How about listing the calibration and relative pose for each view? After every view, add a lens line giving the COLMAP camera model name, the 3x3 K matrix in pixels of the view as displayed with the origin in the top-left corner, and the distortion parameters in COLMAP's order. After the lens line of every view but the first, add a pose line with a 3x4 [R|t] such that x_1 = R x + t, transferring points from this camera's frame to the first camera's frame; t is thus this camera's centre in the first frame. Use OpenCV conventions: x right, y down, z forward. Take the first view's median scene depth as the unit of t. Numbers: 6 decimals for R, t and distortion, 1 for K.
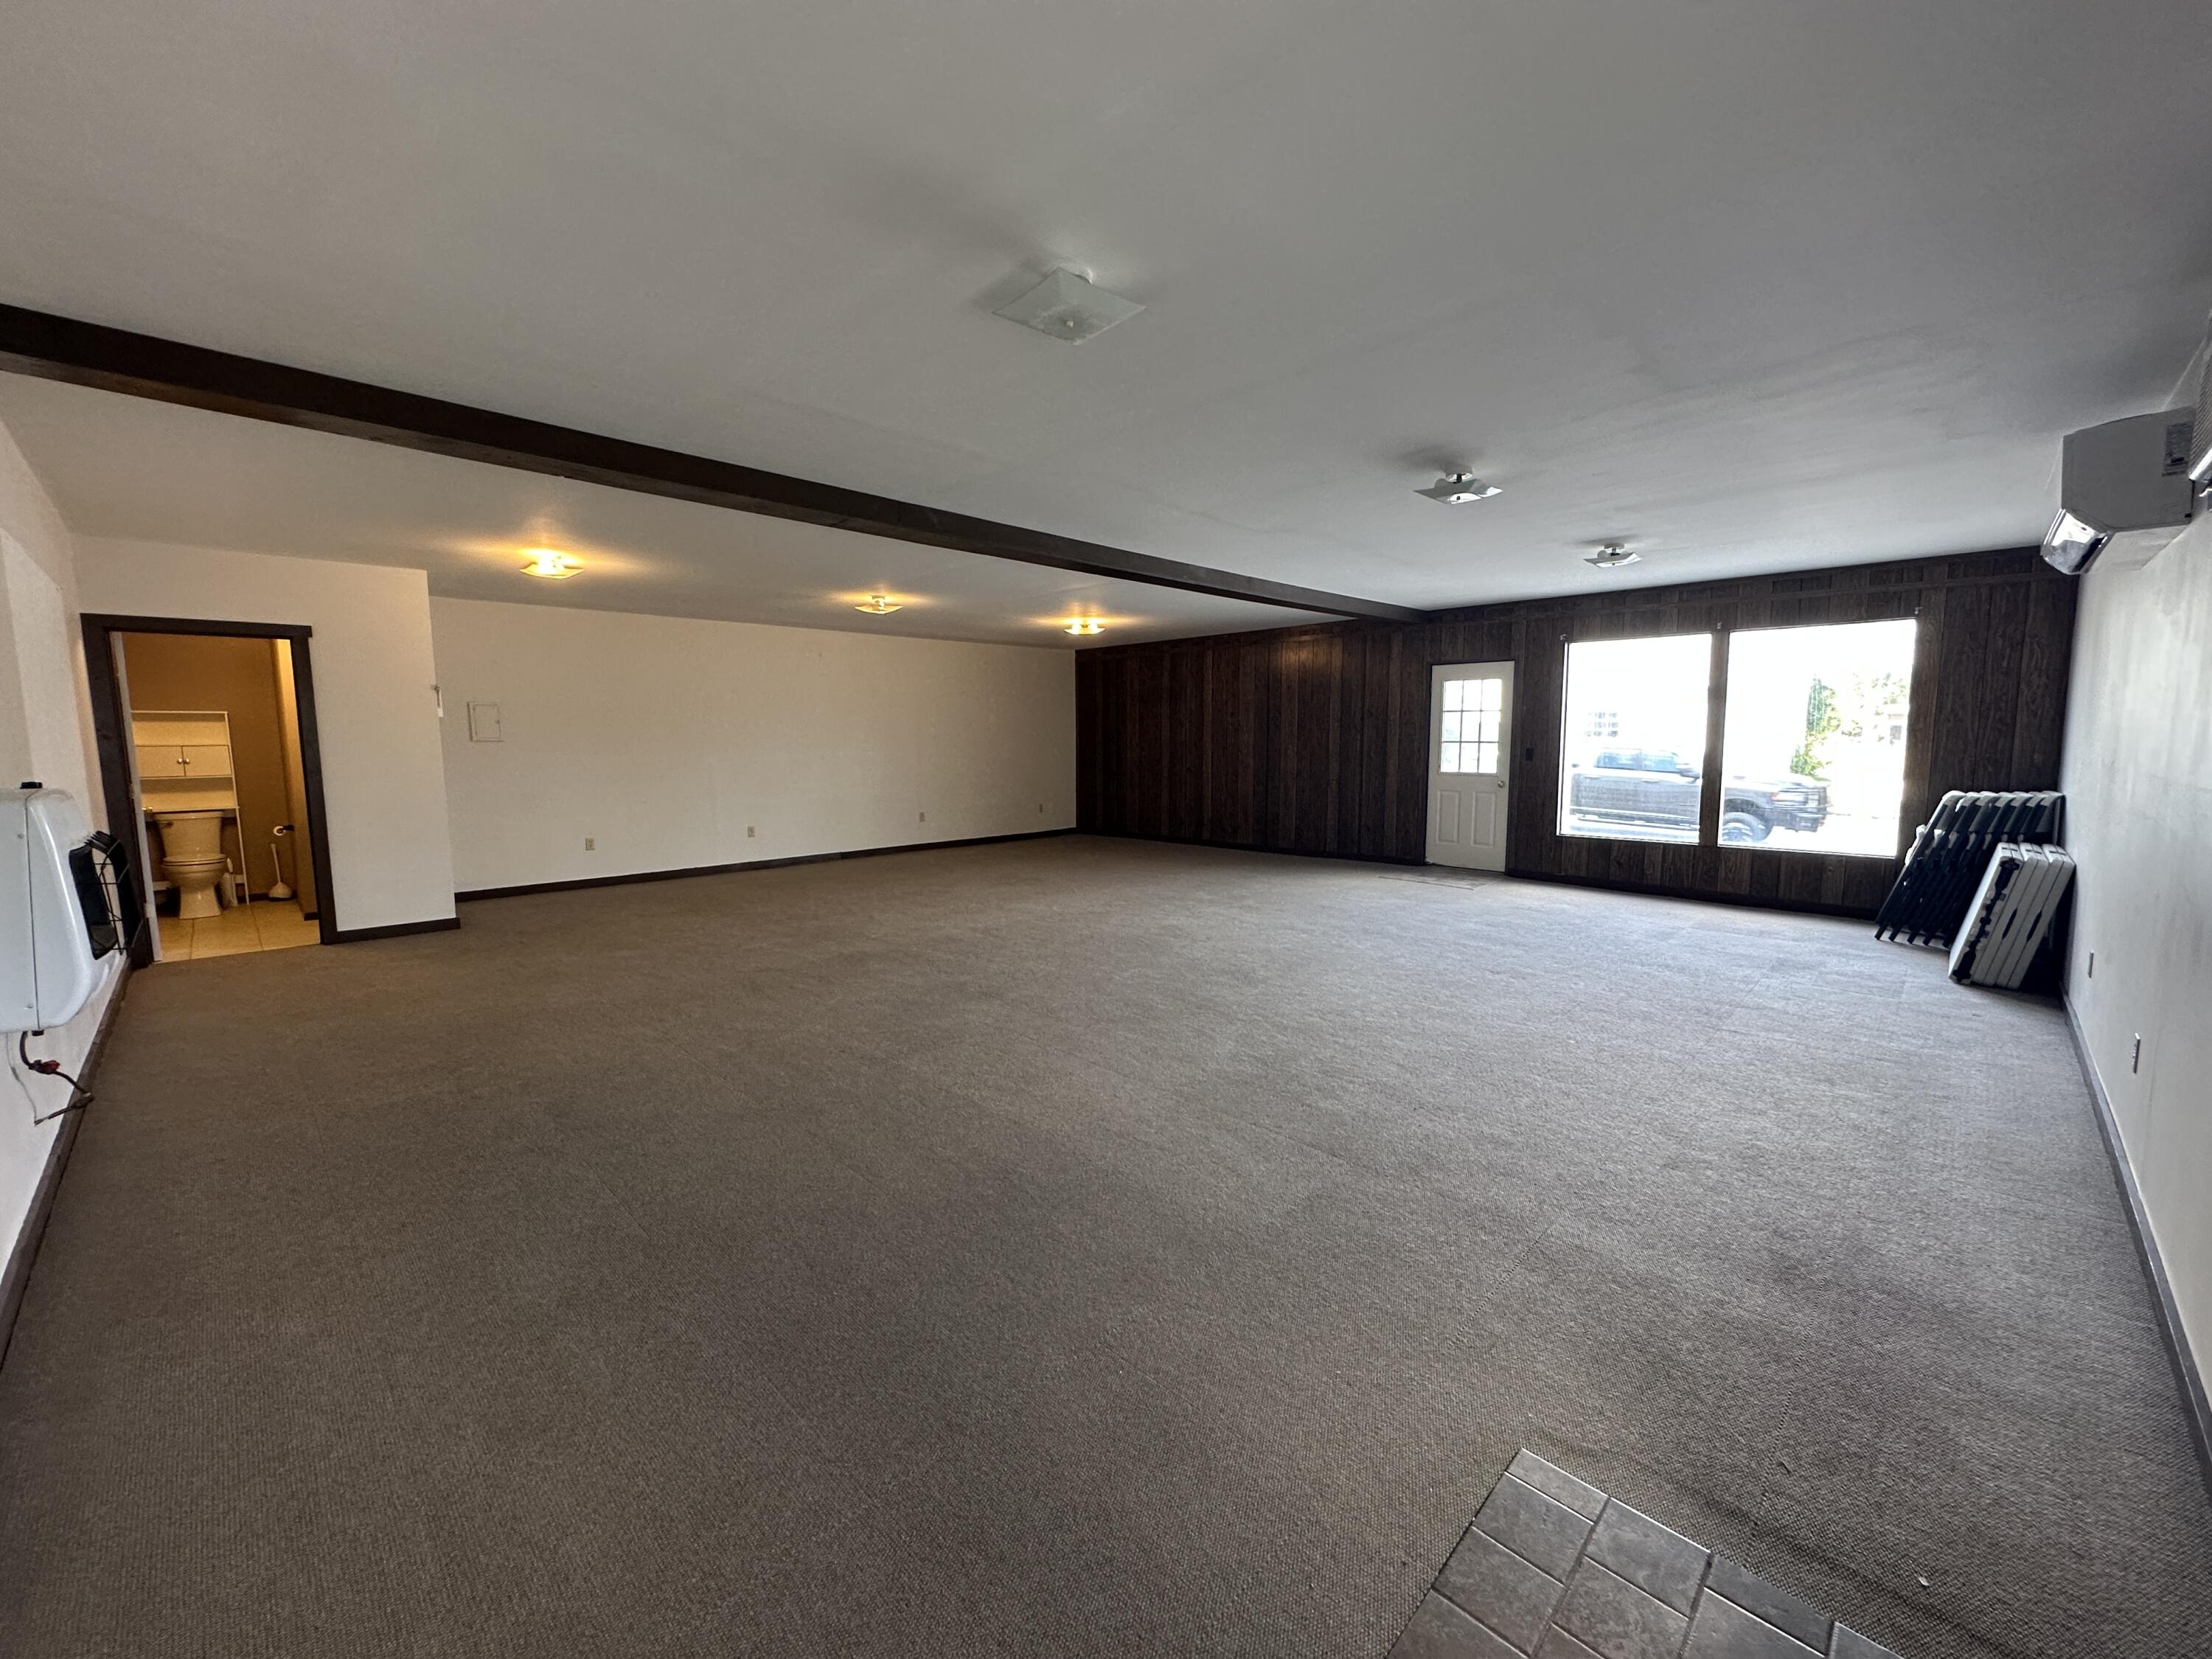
lens RADIAL K [[889.0, 0, 1106.6], [0, 889.0, 823.2], [0, 0, 1]] dist [0.002731, 0.000018]
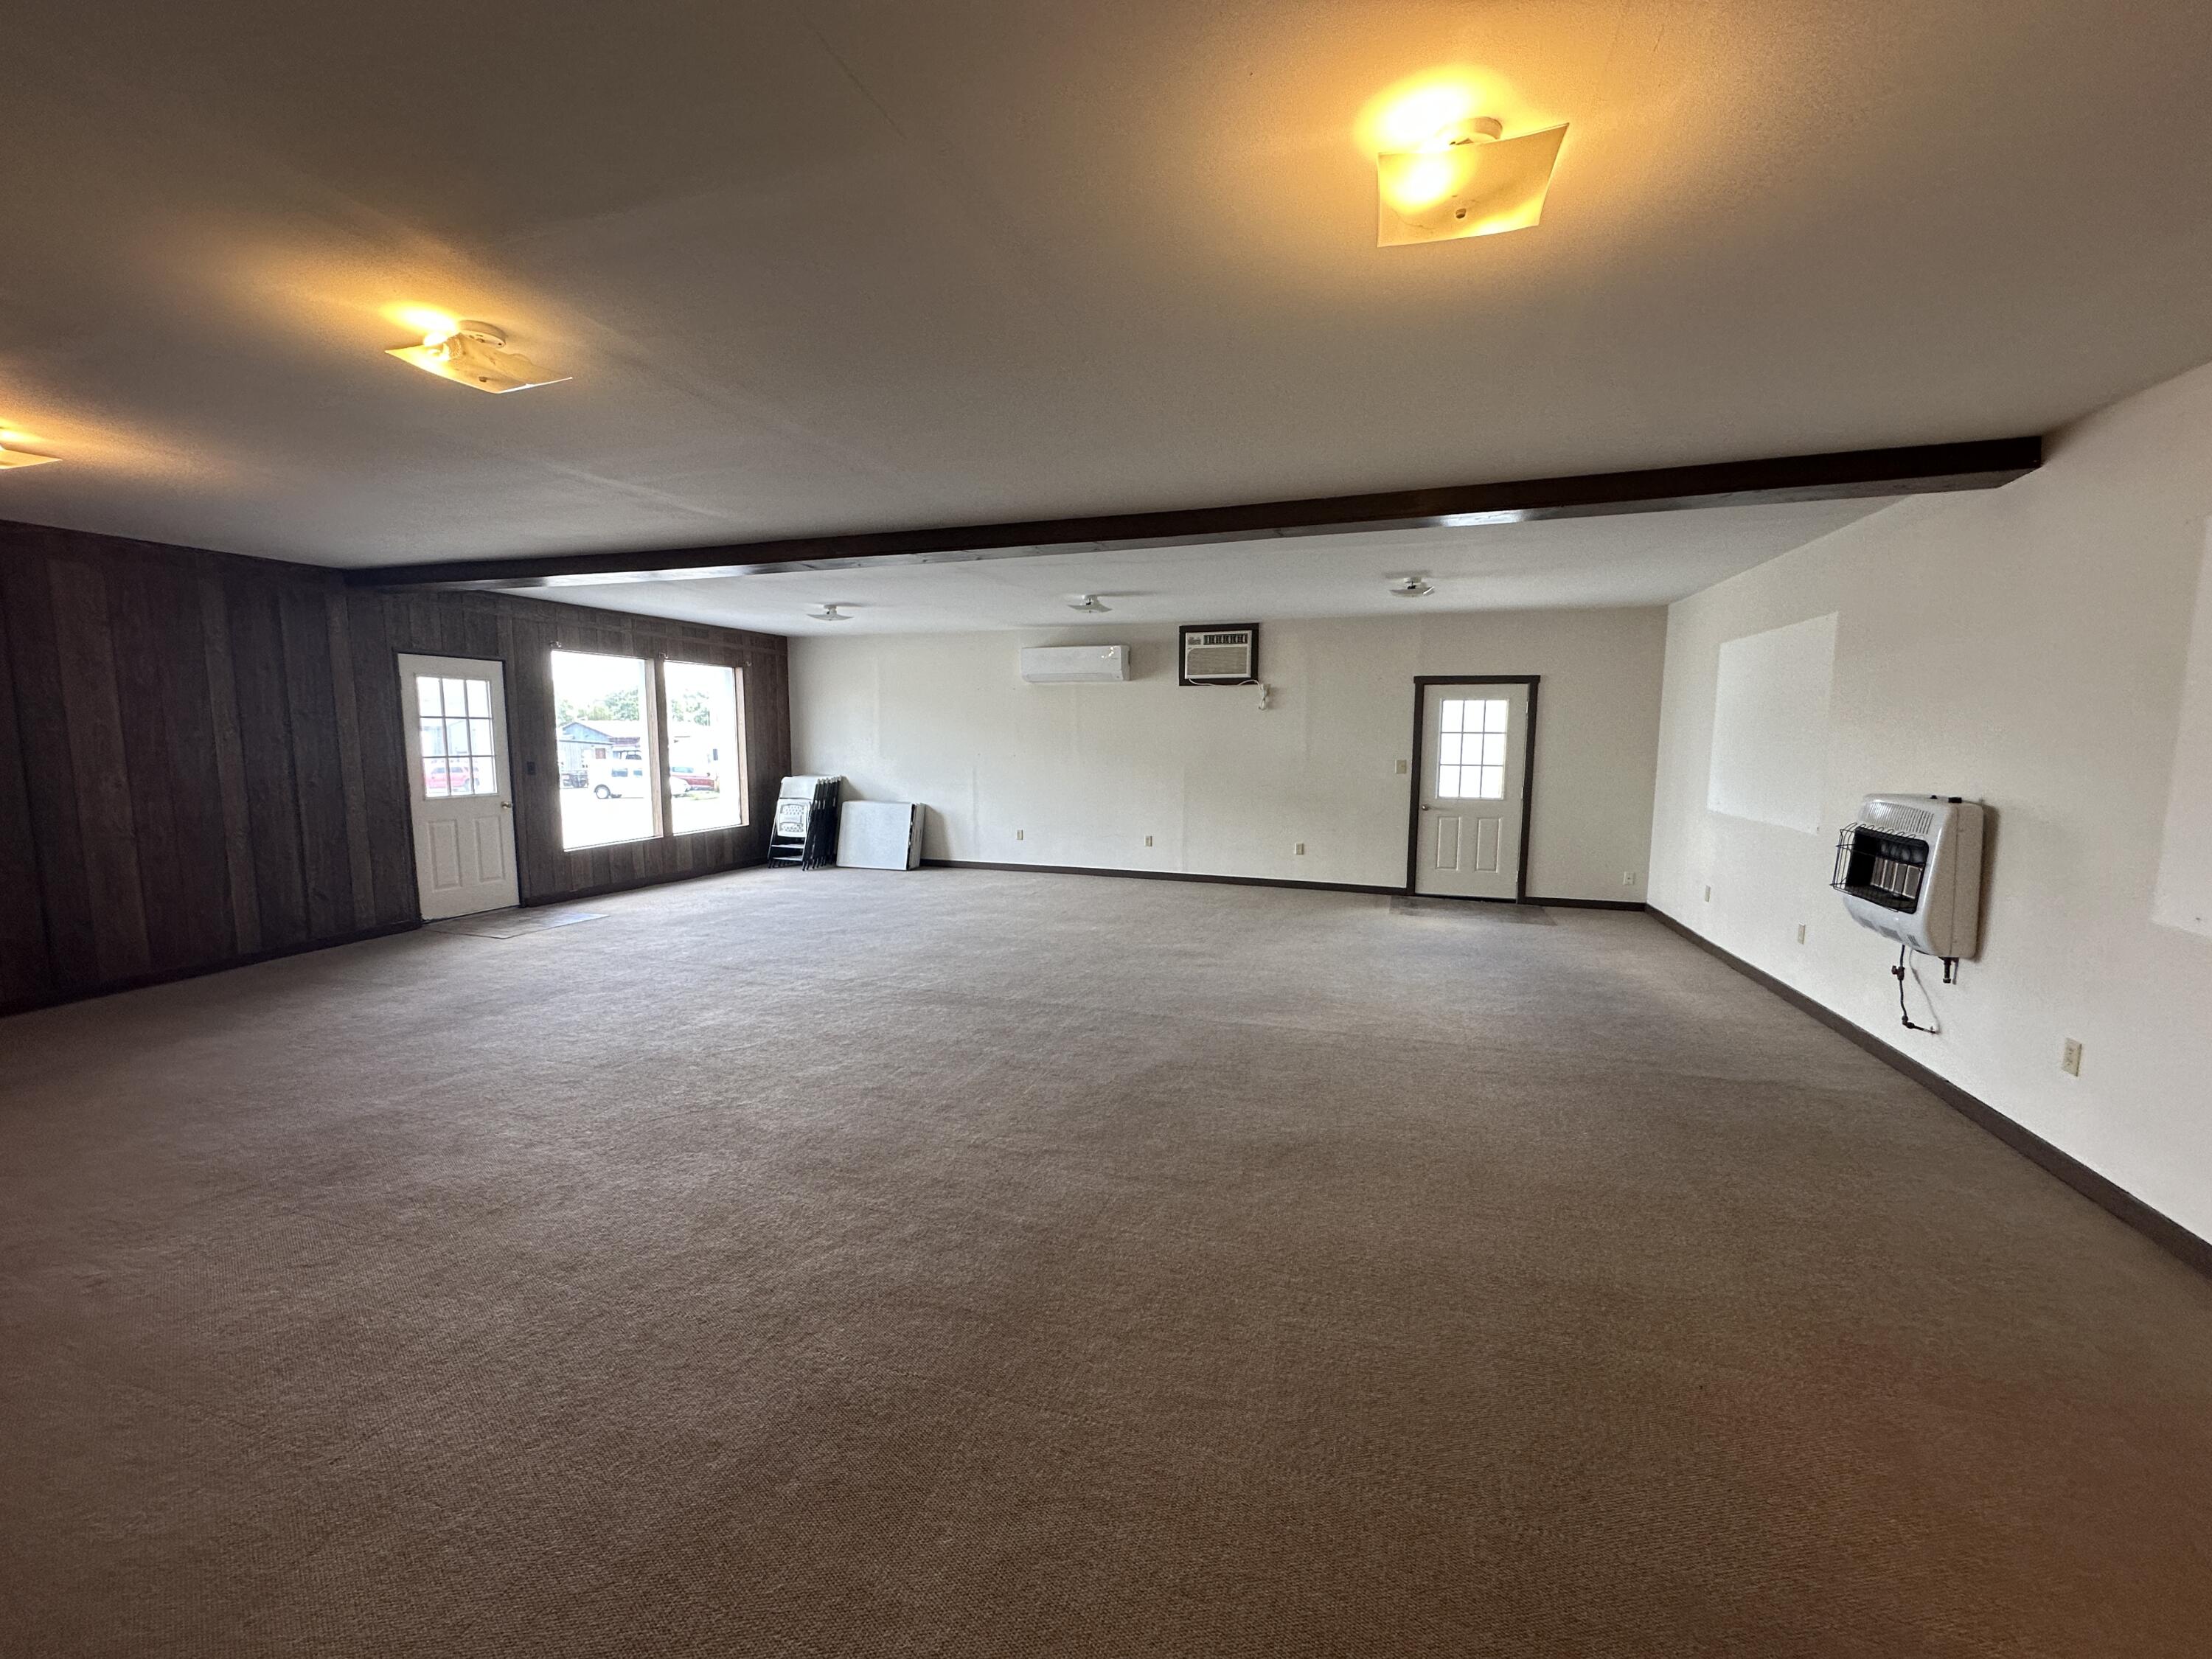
lens RADIAL K [[889.0, 0, 1108.5], [0, 889.0, 834.8], [0, 0, 1]] dist [0.002731, 0.000018]
pose [[-0.446312, -0.099306, 0.889351, -0.574155], [0.088511, 0.984052, 0.154299, -0.095575], [-0.890490, 0.147583, -0.430404, 0.850021]]
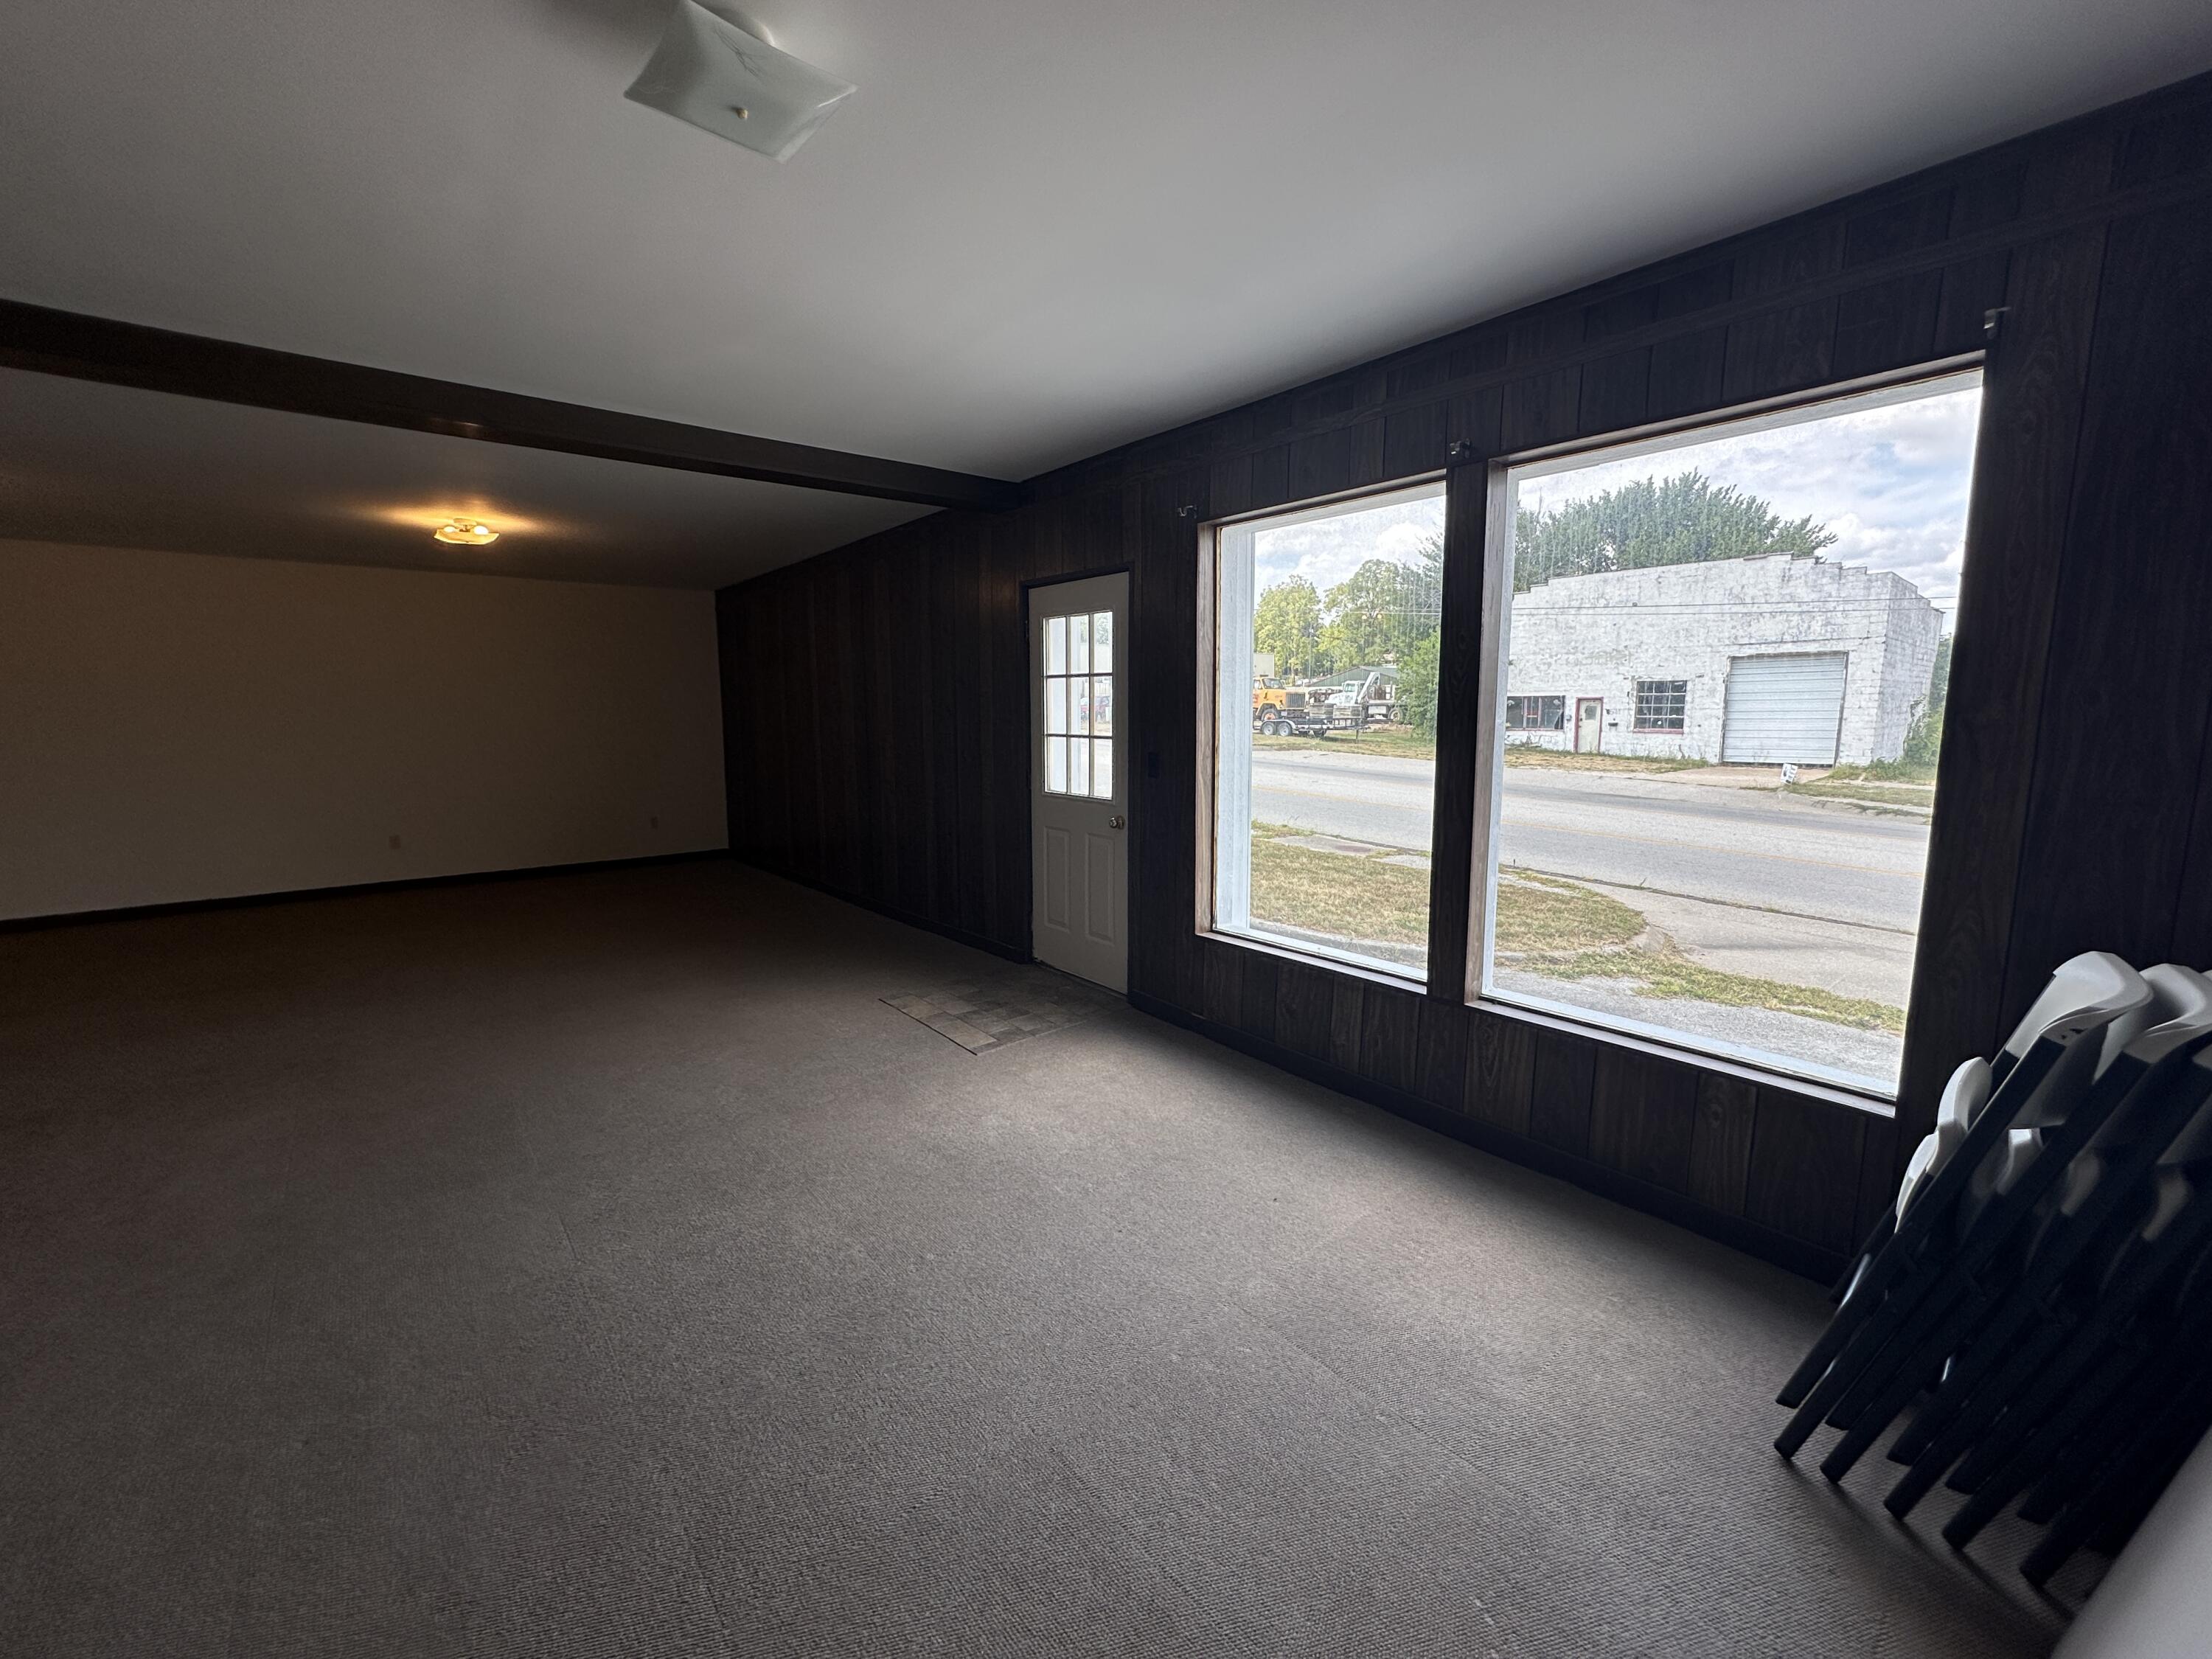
lens RADIAL K [[889.0, 0, 1103.0], [0, 889.0, 827.0], [0, 0, 1]] dist [0.002731, 0.000018]
pose [[0.996236, 0.012117, -0.085831, 0.474758], [-0.009630, 0.999523, 0.029339, -0.055168], [0.086145, -0.028402, 0.995878, 0.497518]]
